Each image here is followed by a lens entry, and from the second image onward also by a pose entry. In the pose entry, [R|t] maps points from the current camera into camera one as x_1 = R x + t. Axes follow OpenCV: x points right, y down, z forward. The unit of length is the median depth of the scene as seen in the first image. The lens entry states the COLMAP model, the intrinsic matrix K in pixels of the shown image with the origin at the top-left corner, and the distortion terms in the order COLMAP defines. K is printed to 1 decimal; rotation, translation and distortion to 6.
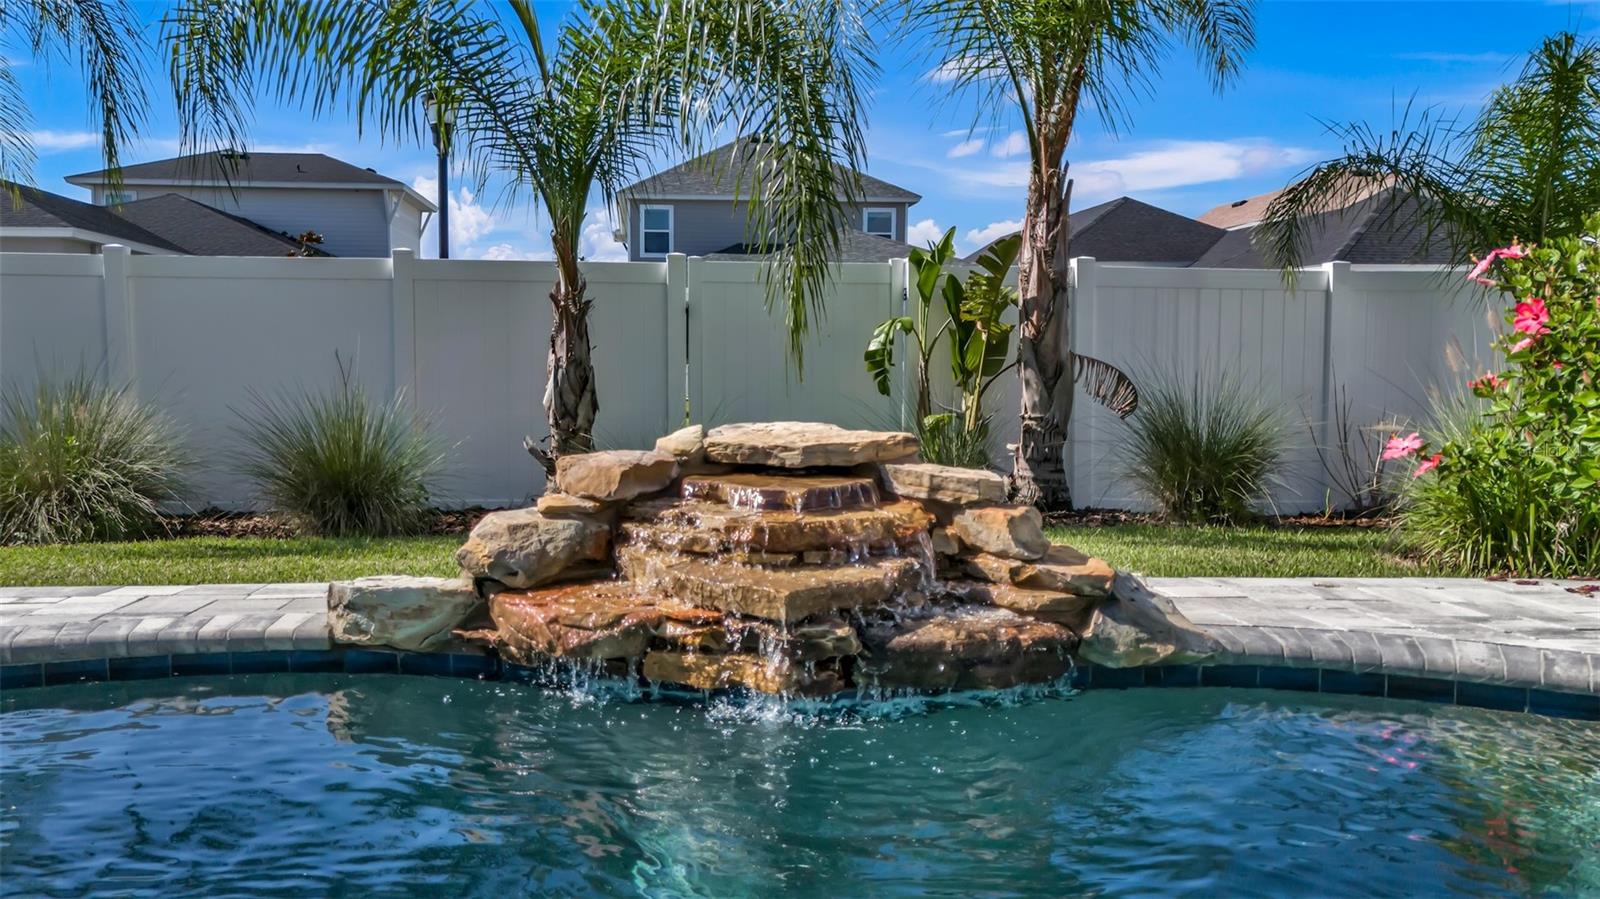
lens RADIAL K [[1200.5, 0, 800.0], [0, 1200.5, 449.5], [0, 0, 1]] dist [0.109409, -0.177288]
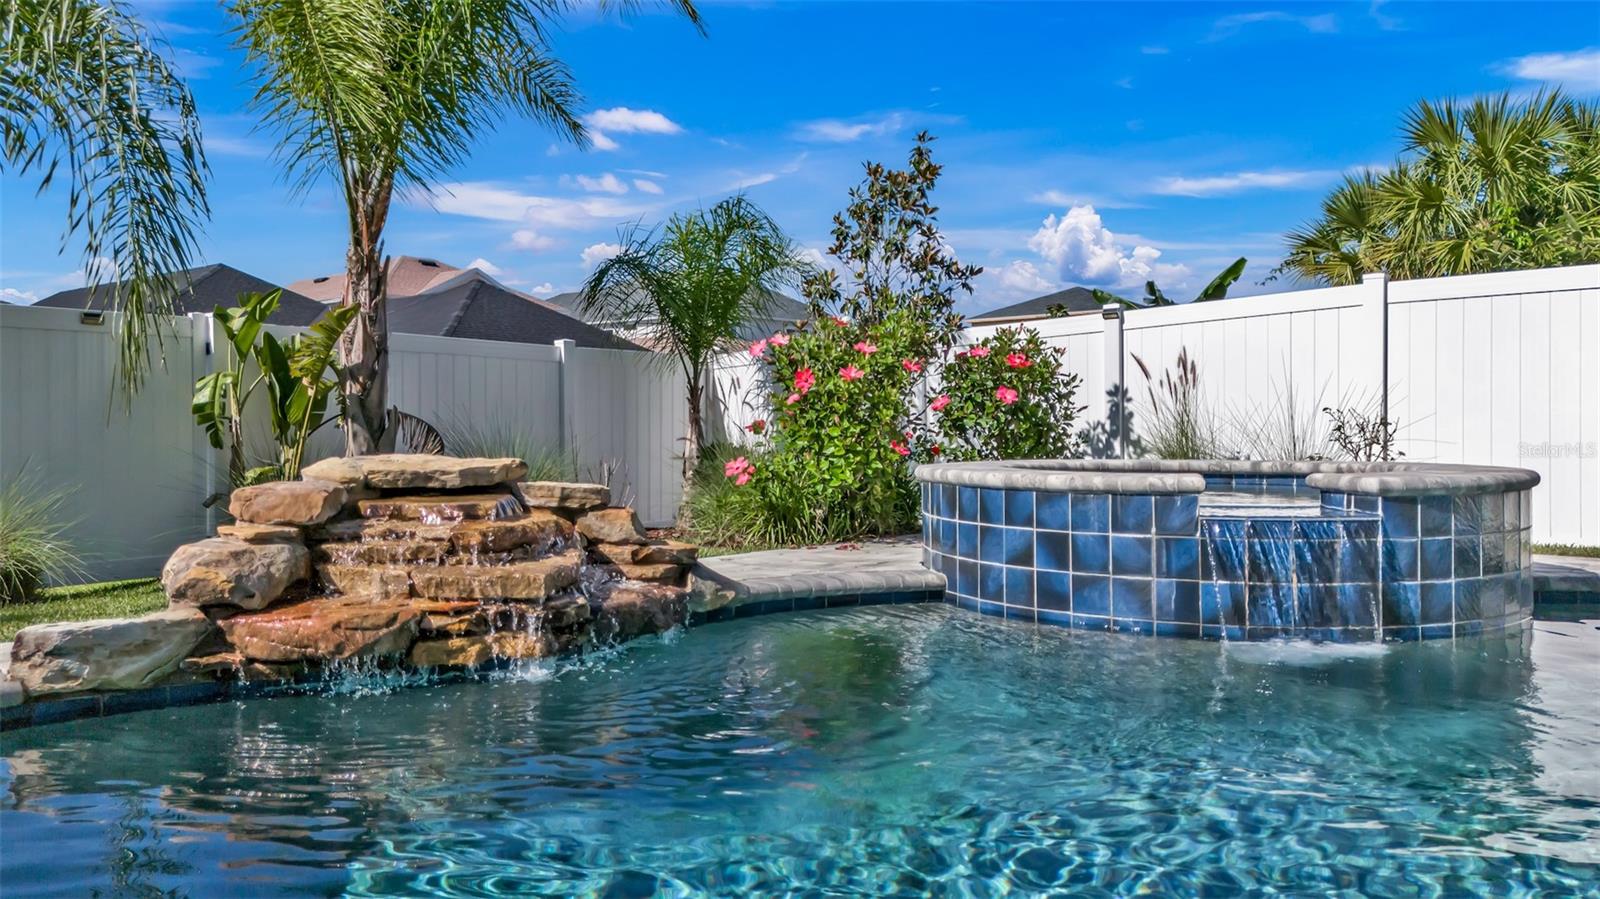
lens RADIAL K [[1183.9, 0, 800.0], [0, 1183.9, 449.5], [0, 0, 1]] dist [0.052133, -0.048738]
pose [[0.691908, -0.018900, 0.721739, -0.638247], [0.062192, 0.997502, -0.033500, 0.039118], [-0.719302, 0.068065, 0.691355, -0.069978]]
